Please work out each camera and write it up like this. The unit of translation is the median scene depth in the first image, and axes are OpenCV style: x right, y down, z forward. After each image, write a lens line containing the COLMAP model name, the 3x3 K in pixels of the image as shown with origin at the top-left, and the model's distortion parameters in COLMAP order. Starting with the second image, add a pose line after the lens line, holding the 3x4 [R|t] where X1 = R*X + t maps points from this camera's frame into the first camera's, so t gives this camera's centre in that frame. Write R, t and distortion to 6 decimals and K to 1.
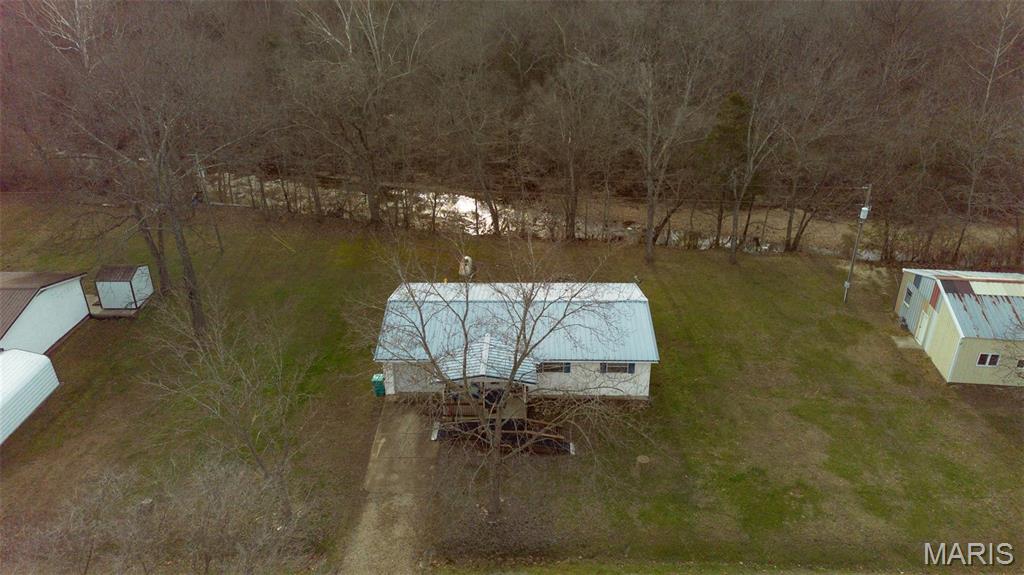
lens RADIAL K [[721.4, 0, 510.2], [0, 721.4, 285.0], [0, 0, 1]] dist [0.073456, -0.061525]
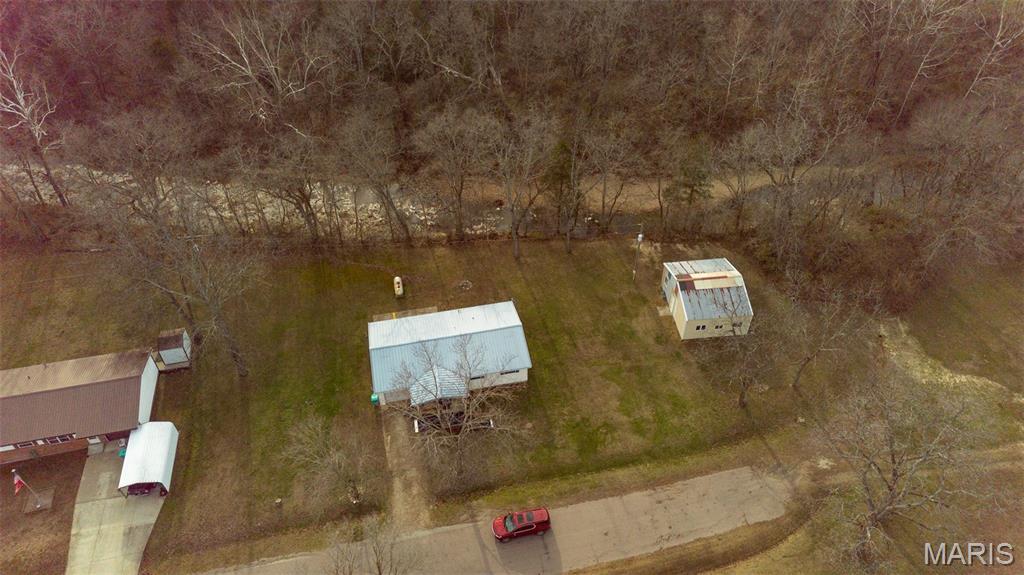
lens RADIAL K [[721.4, 0, 509.5], [0, 721.4, 286.3], [0, 0, 1]] dist [0.073456, -0.061525]
pose [[0.974089, -0.151911, 0.167552, -0.117885], [0.096042, 0.948565, 0.301664, -0.614575], [-0.204760, -0.277755, 0.938576, -0.613569]]
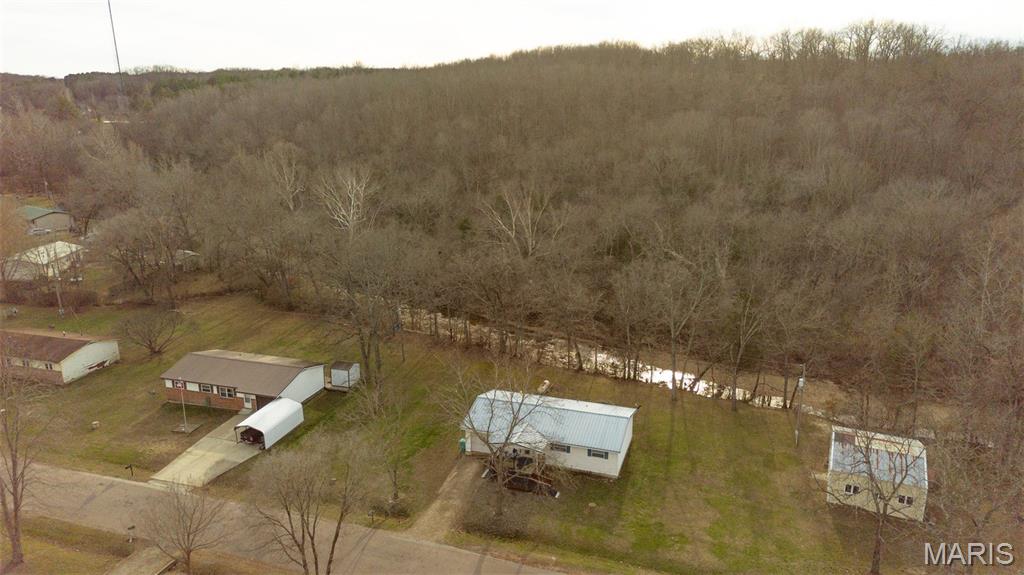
lens RADIAL K [[721.4, 0, 509.8], [0, 721.4, 283.2], [0, 0, 1]] dist [0.073456, -0.061525]
pose [[0.954311, 0.080689, -0.287716, 0.391774], [-0.135194, 0.975258, -0.174911, 0.049617], [0.266484, 0.205817, 0.941608, -0.675461]]
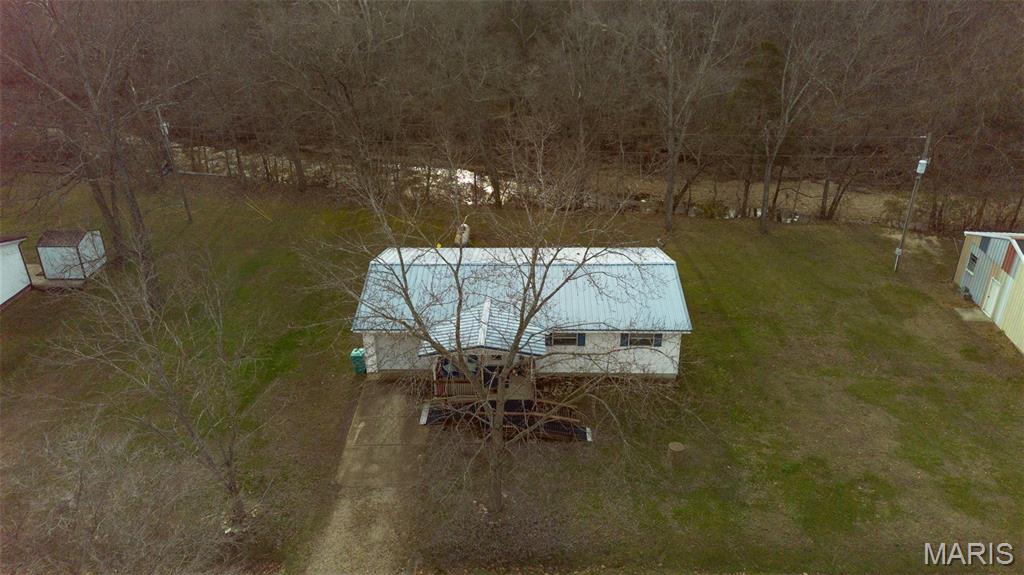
lens RADIAL K [[721.4, 0, 510.2], [0, 721.4, 284.8], [0, 0, 1]] dist [0.073456, -0.061525]
pose [[0.999999, -0.000741, -0.000749, -0.003647], [0.000740, 0.999998, -0.001751, 0.050715], [0.000750, 0.001750, 0.999998, 0.153593]]
